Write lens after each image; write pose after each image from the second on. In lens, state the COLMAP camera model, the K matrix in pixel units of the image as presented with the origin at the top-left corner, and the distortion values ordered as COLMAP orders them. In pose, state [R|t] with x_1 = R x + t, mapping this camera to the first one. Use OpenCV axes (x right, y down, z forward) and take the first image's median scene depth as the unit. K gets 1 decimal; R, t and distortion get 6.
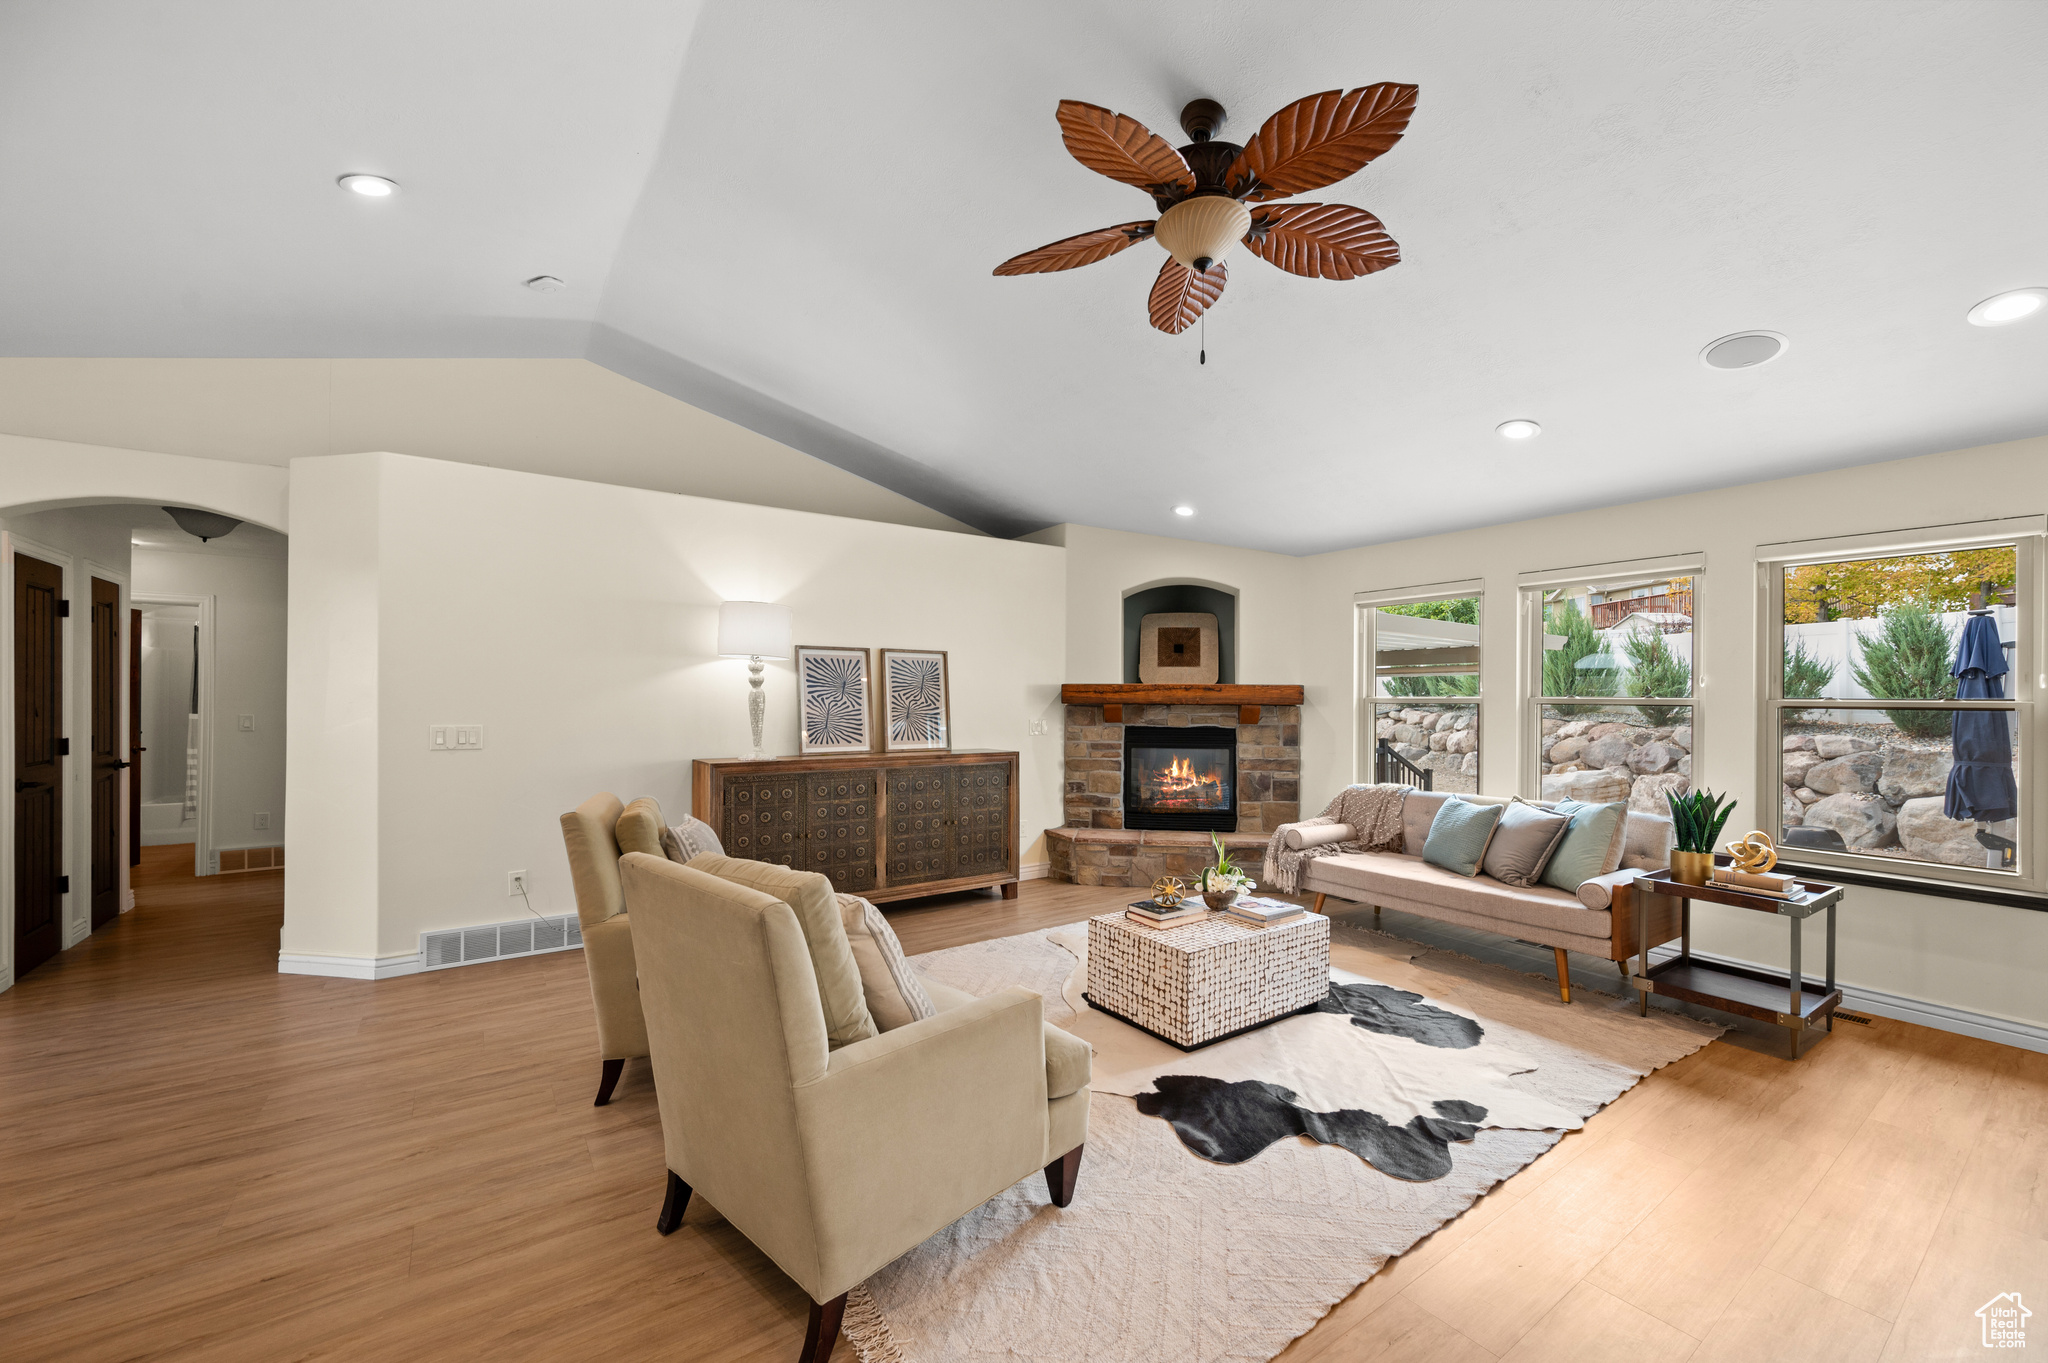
lens RADIAL K [[808.8, 0, 1035.8], [0, 808.8, 695.8], [0, 0, 1]] dist [-0.000156, 0.000056]
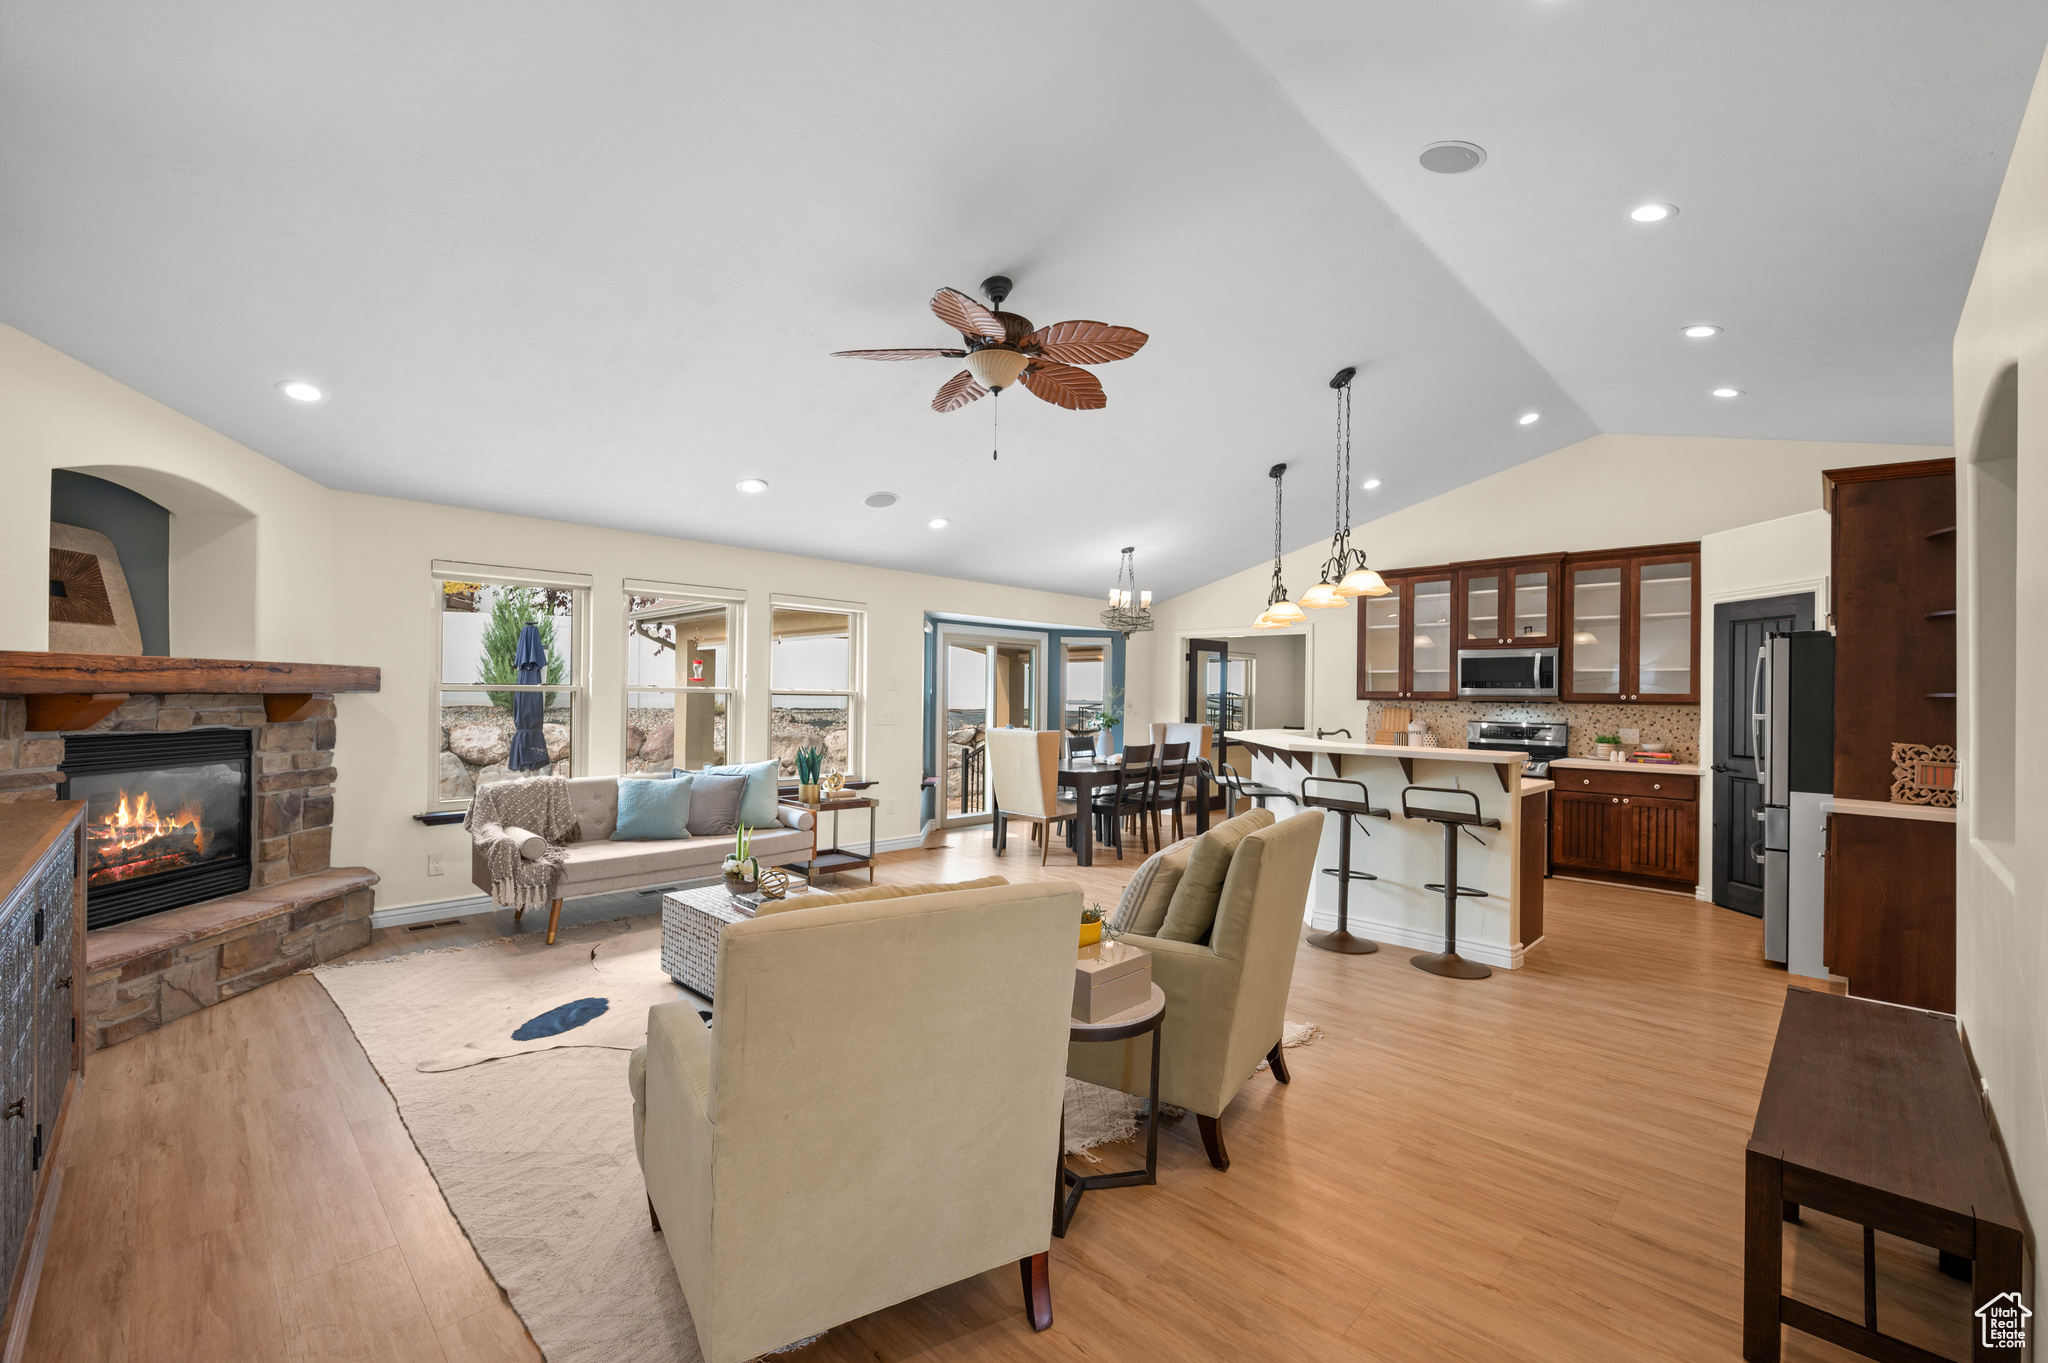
lens RADIAL K [[840.2, 0, 1032.1], [0, 840.2, 689.5], [0, 0, 1]] dist [0.000284, 0.000300]
pose [[-0.182859, -0.002435, 0.983136, -0.600871], [-0.017350, 0.999849, -0.000751, -0.002572], [-0.982986, -0.017195, -0.182874, 0.572653]]
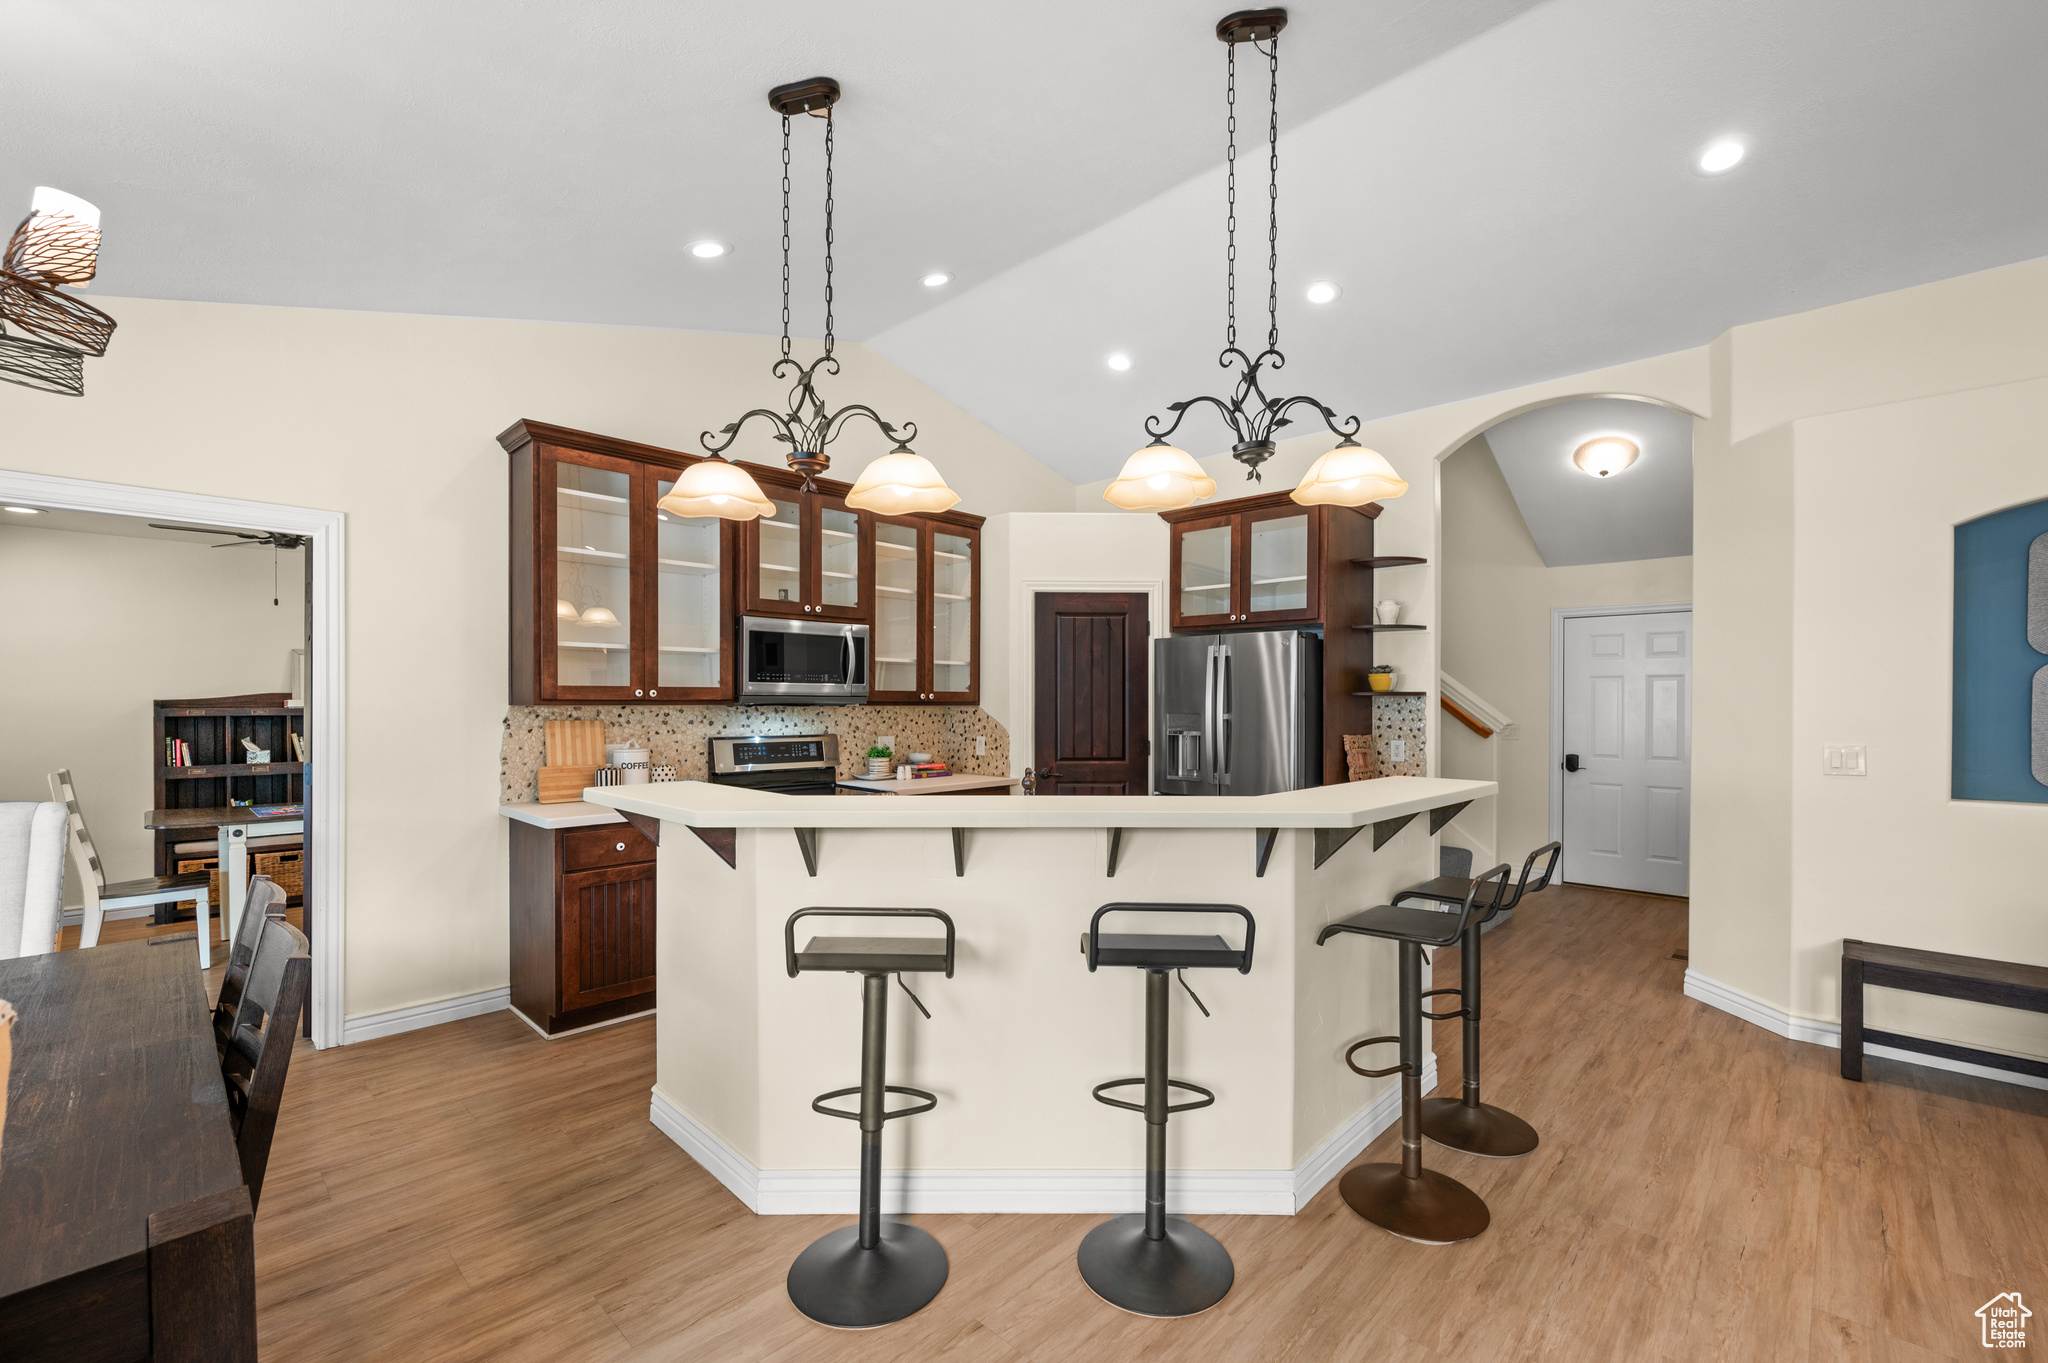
lens RADIAL K [[857.9, 0, 1026.7], [0, 857.9, 705.8], [0, 0, 1]] dist [-0.000513, 0.000047]
pose [[-0.981272, -0.006693, -0.192511, 0.484312], [-0.006769, 0.999977, -0.000262, 0.003101], [0.192508, 0.001046, -0.981295, 0.483372]]
